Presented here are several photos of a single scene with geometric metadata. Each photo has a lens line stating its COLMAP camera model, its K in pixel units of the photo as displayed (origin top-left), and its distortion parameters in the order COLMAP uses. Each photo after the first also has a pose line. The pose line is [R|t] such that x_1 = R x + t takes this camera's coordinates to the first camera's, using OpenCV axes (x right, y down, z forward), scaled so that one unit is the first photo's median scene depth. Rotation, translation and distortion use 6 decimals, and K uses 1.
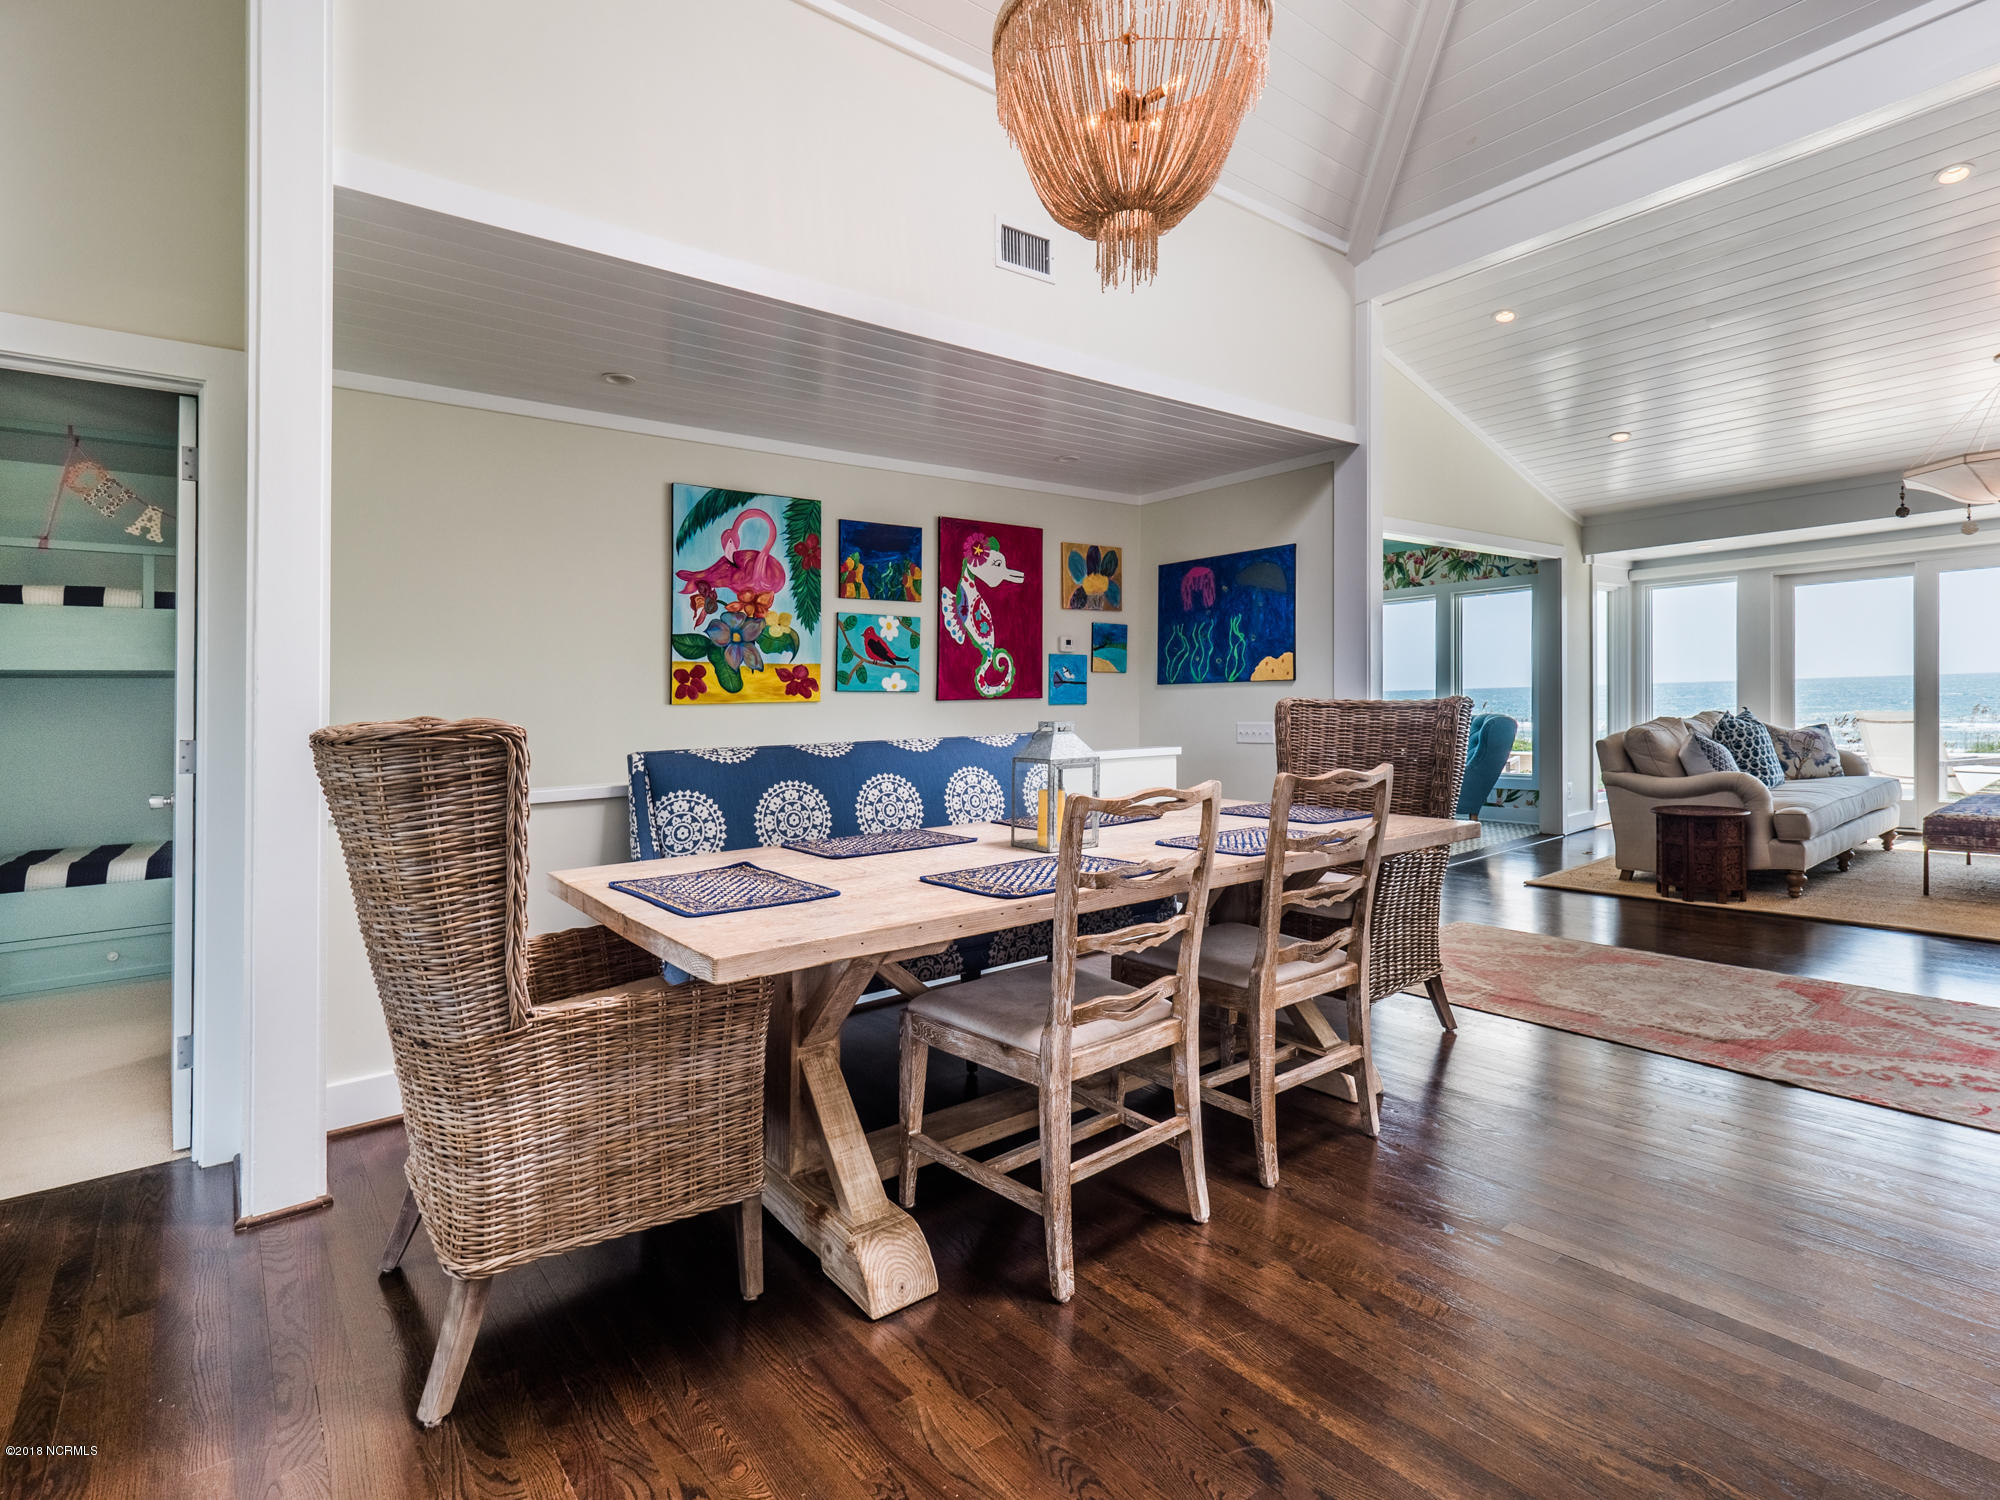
lens RADIAL K [[996.6, 0, 1009.9], [0, 996.6, 726.1], [0, 0, 1]] dist [0.004870, 0.001362]
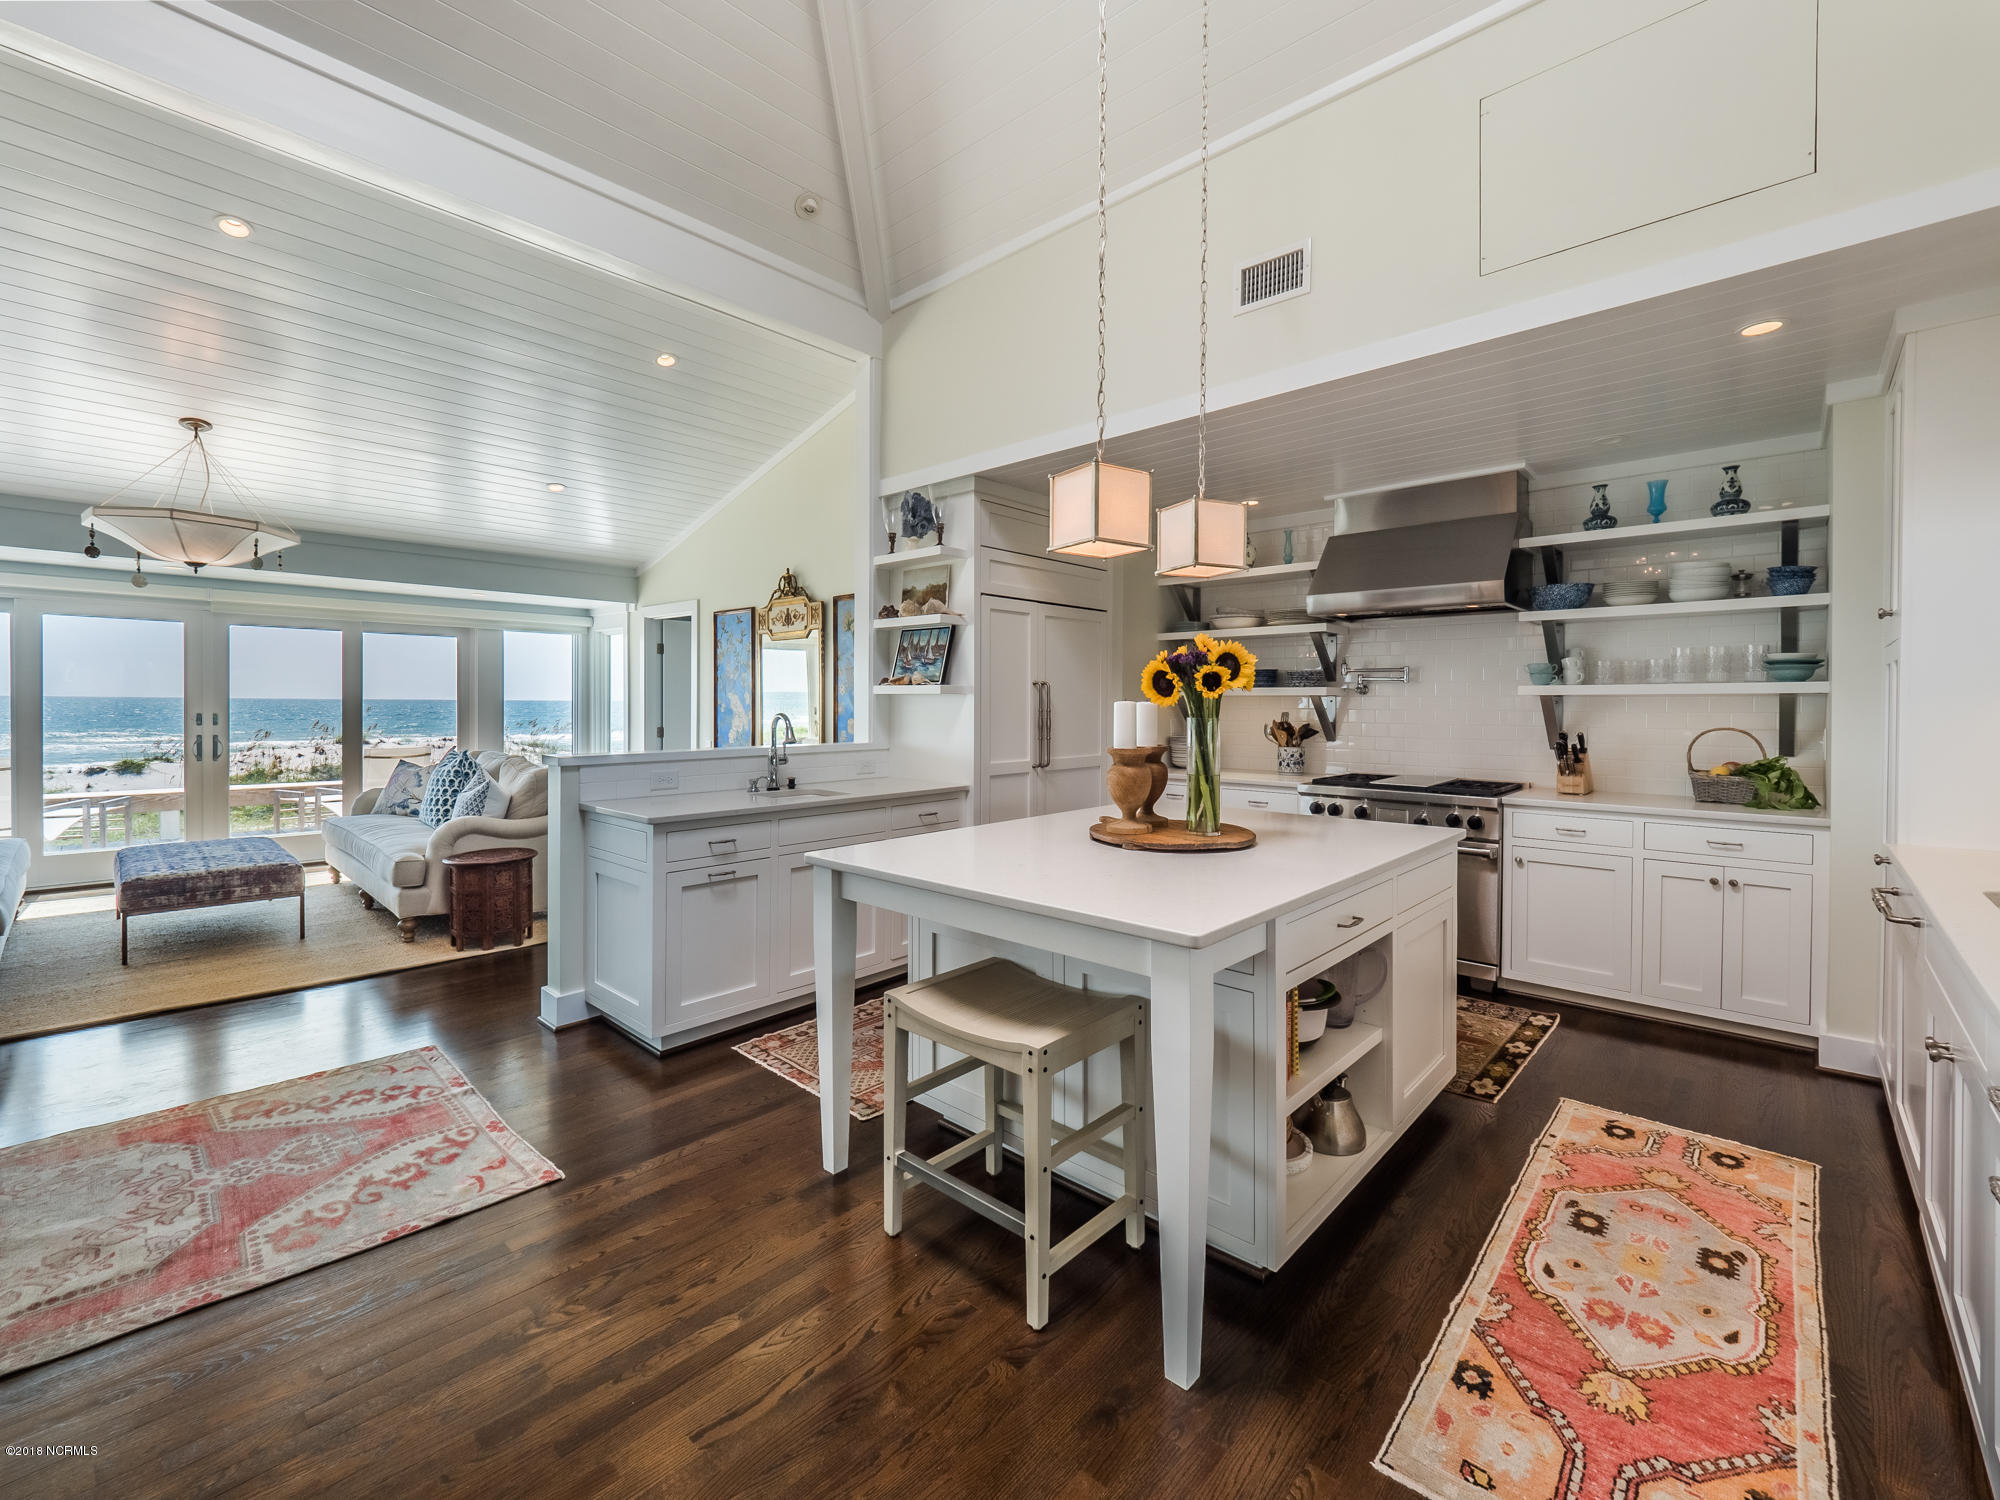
lens RADIAL K [[848.7, 0, 1010.5], [0, 848.7, 716.7], [0, 0, 1]] dist [-0.026579, 0.005121]
pose [[-0.166995, 0.017666, 0.985799, 0.011375], [0.020656, 0.999683, -0.014416, -0.034246], [-0.985741, 0.017955, -0.167307, 0.301615]]
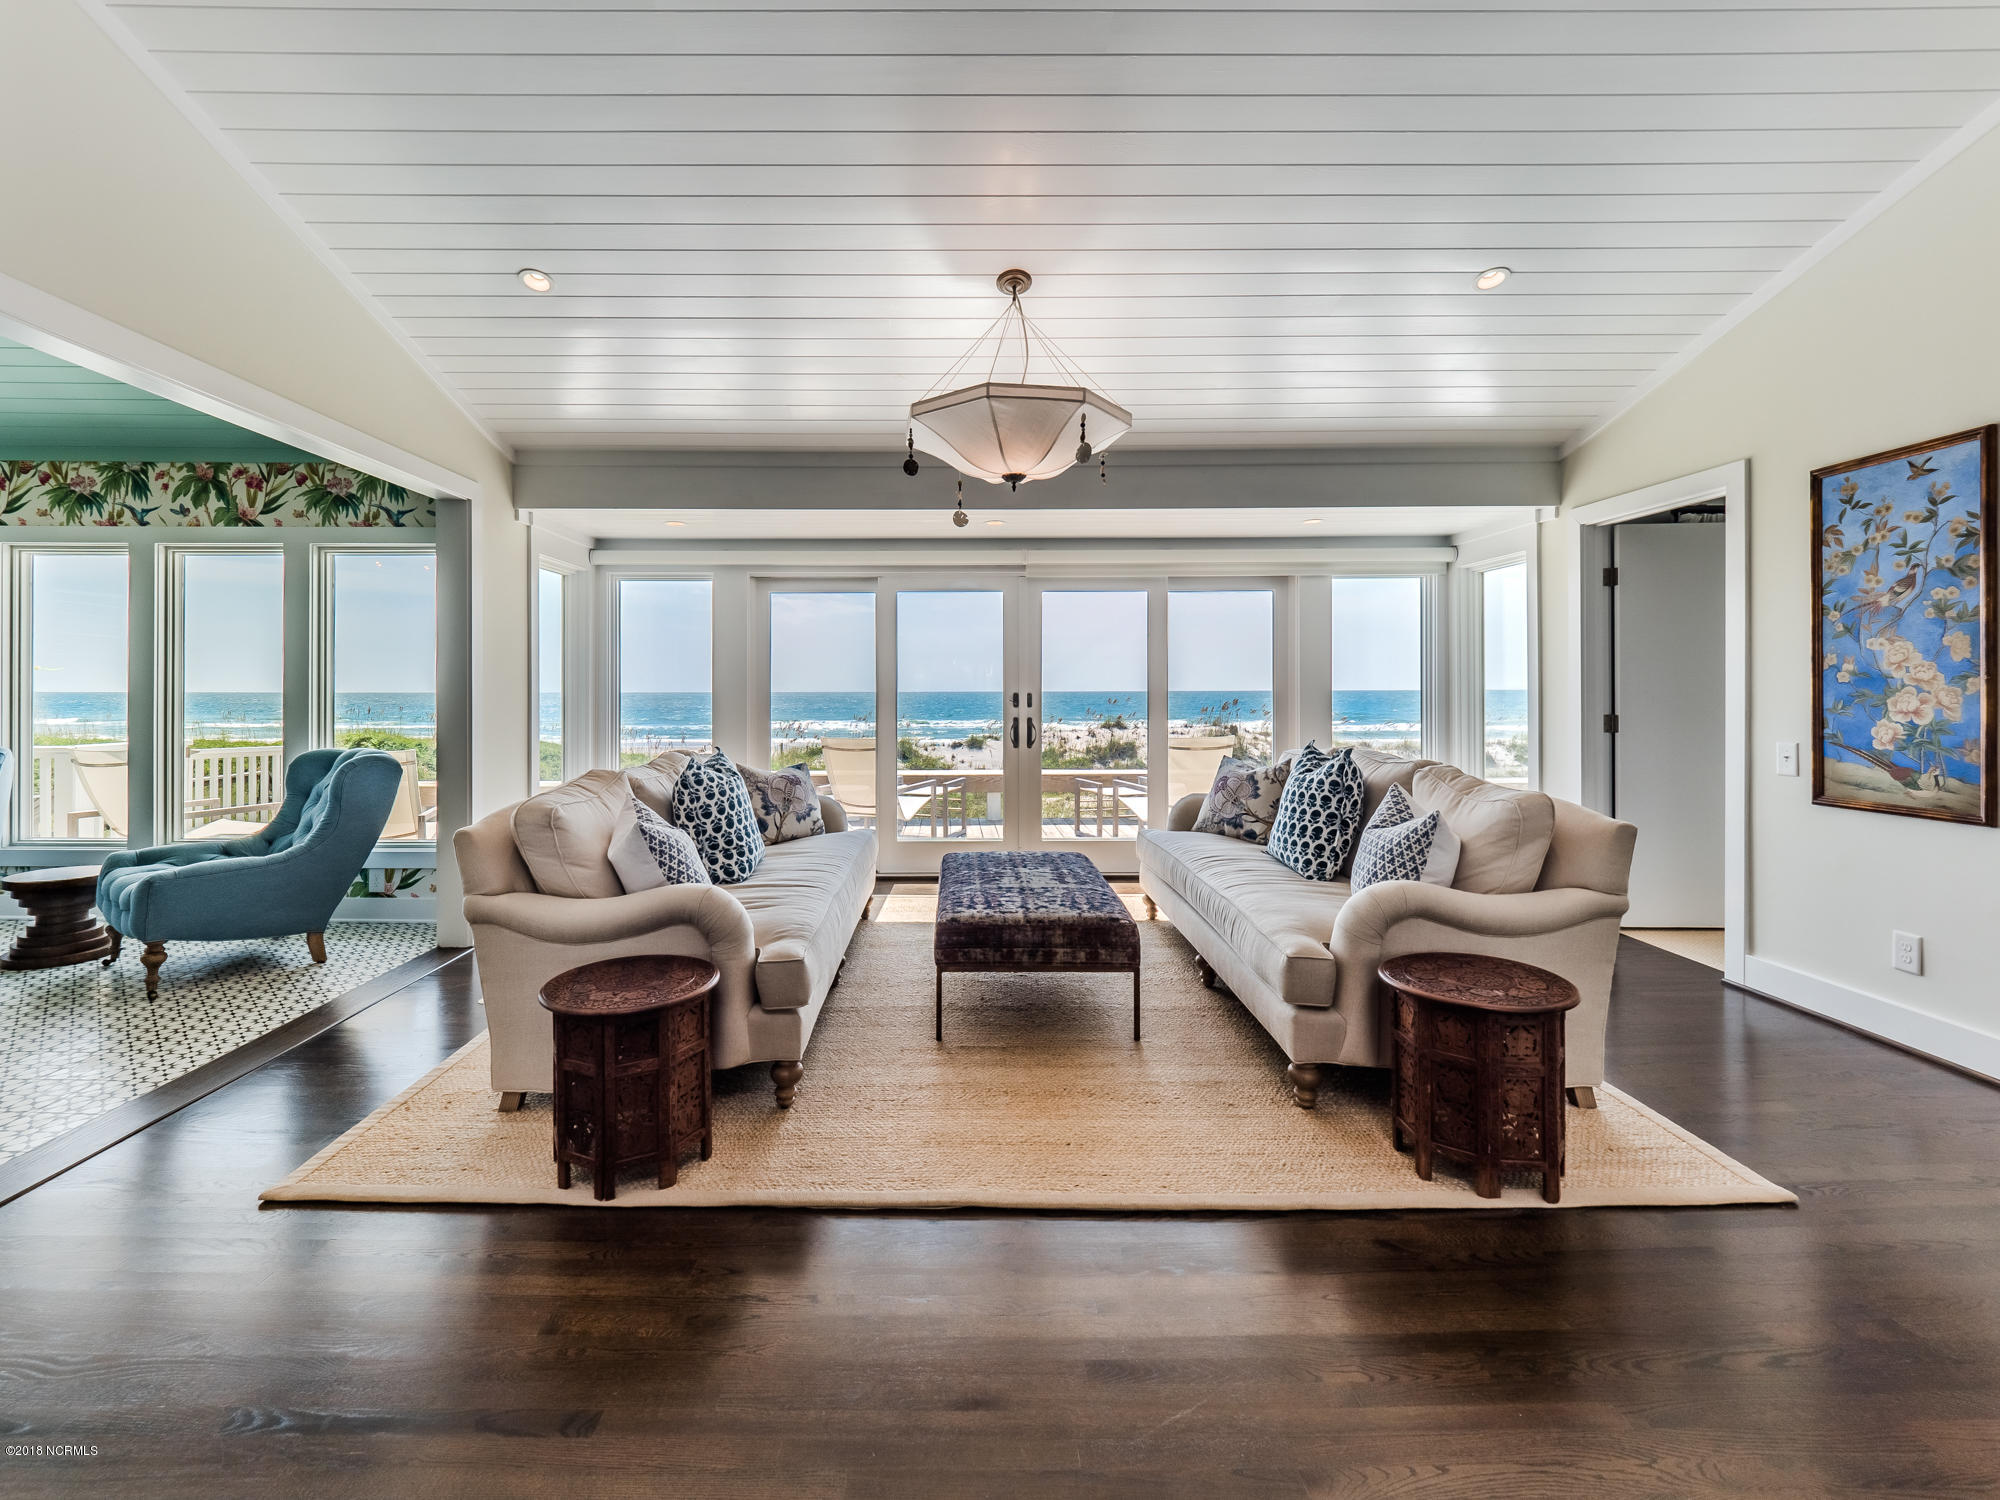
lens RADIAL K [[848.7, 0, 966.9], [0, 848.7, 697.2], [0, 0, 1]] dist [-0.026579, 0.005121]
pose [[0.614525, 0.026214, 0.788462, 0.463989], [0.002353, 0.999382, -0.035060, -0.037743], [-0.788894, 0.023401, 0.614084, 0.617351]]
